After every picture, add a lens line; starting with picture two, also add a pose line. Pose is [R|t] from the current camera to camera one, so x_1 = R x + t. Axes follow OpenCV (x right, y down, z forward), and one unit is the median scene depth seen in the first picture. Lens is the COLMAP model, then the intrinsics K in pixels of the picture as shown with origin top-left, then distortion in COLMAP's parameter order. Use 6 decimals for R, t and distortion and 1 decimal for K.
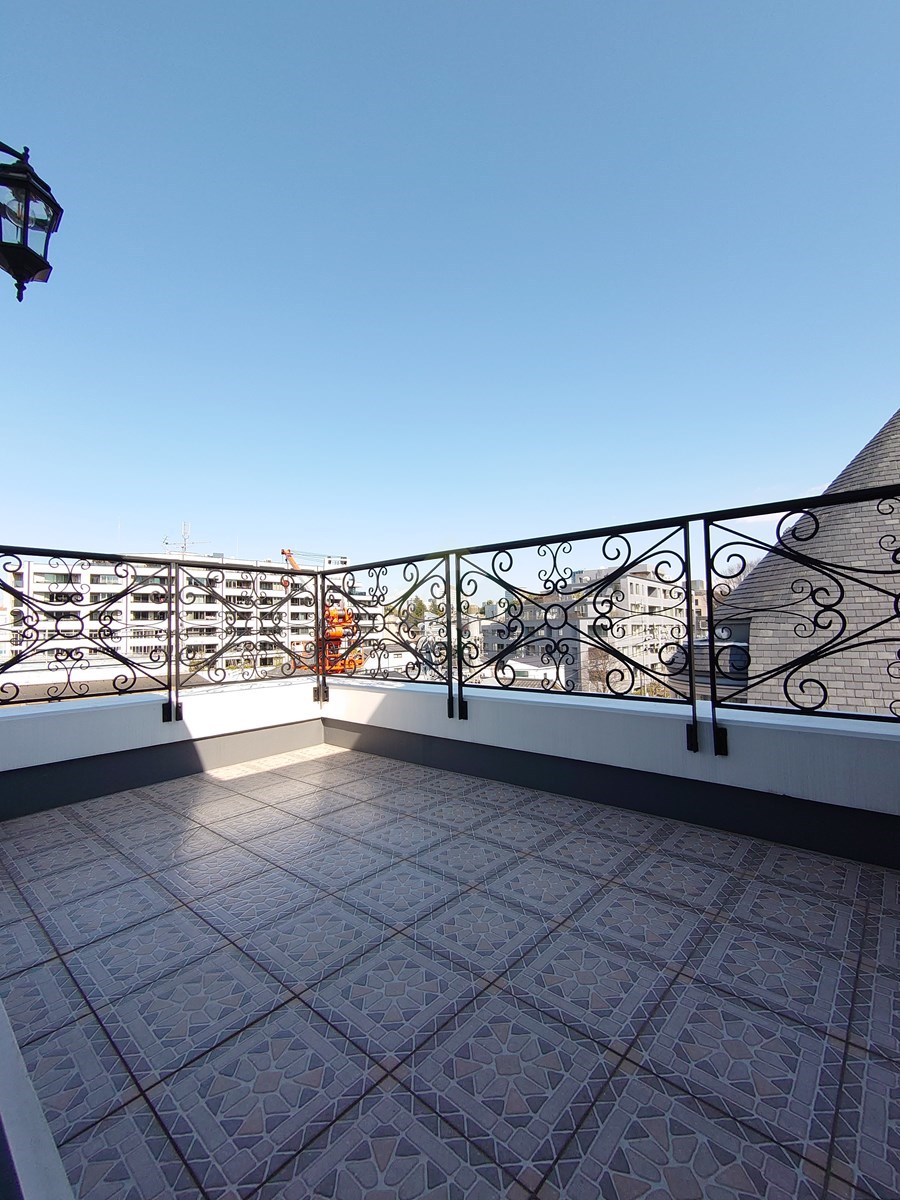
lens RADIAL K [[516.0, 0, 442.5], [0, 516.0, 602.5], [0, 0, 1]] dist [-0.000152, -0.000007]
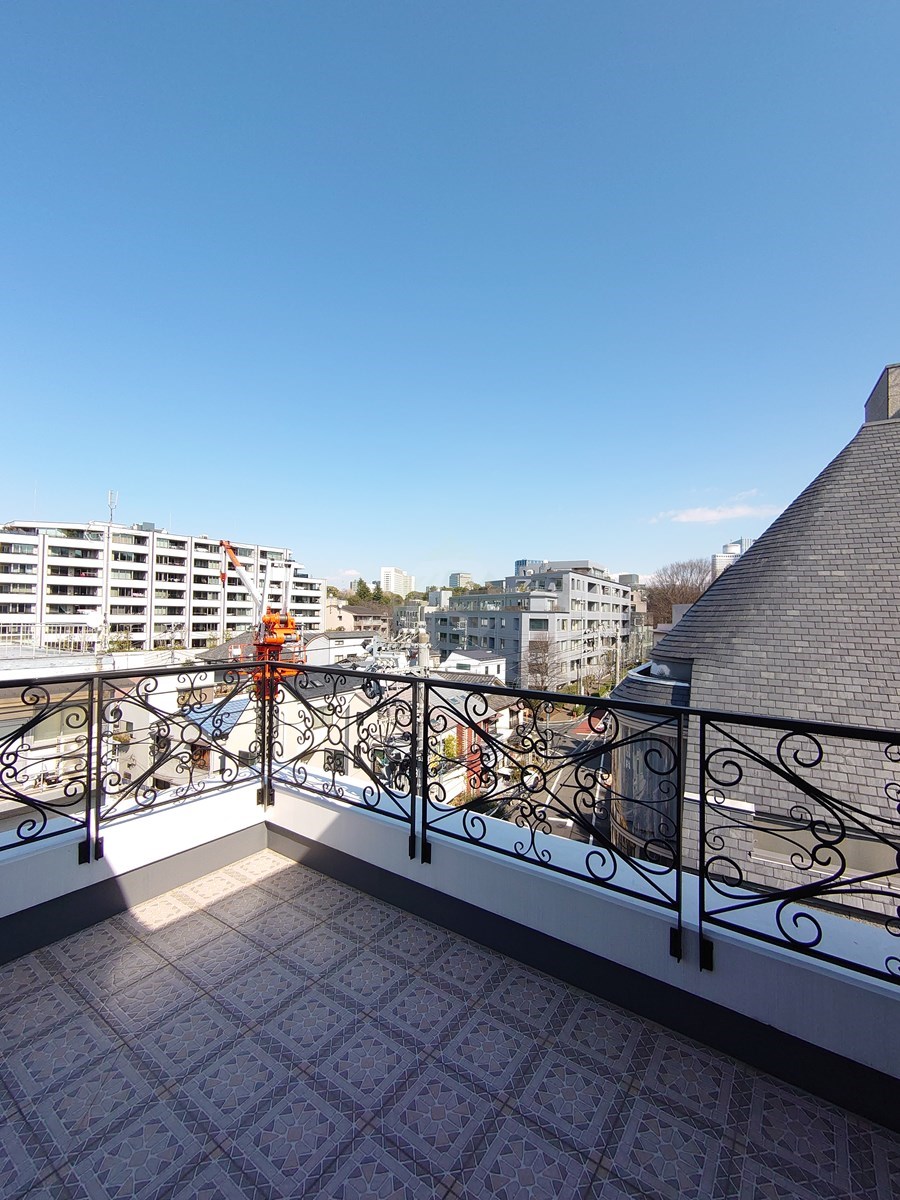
lens RADIAL K [[517.8, 0, 443.5], [0, 517.8, 601.3], [0, 0, 1]] dist [-0.000746, -0.000356]
pose [[0.993149, 0.037757, 0.110585, -0.037717], [-0.040955, 0.998802, 0.026794, -0.205991], [-0.109441, -0.031140, 0.993505, 0.067513]]
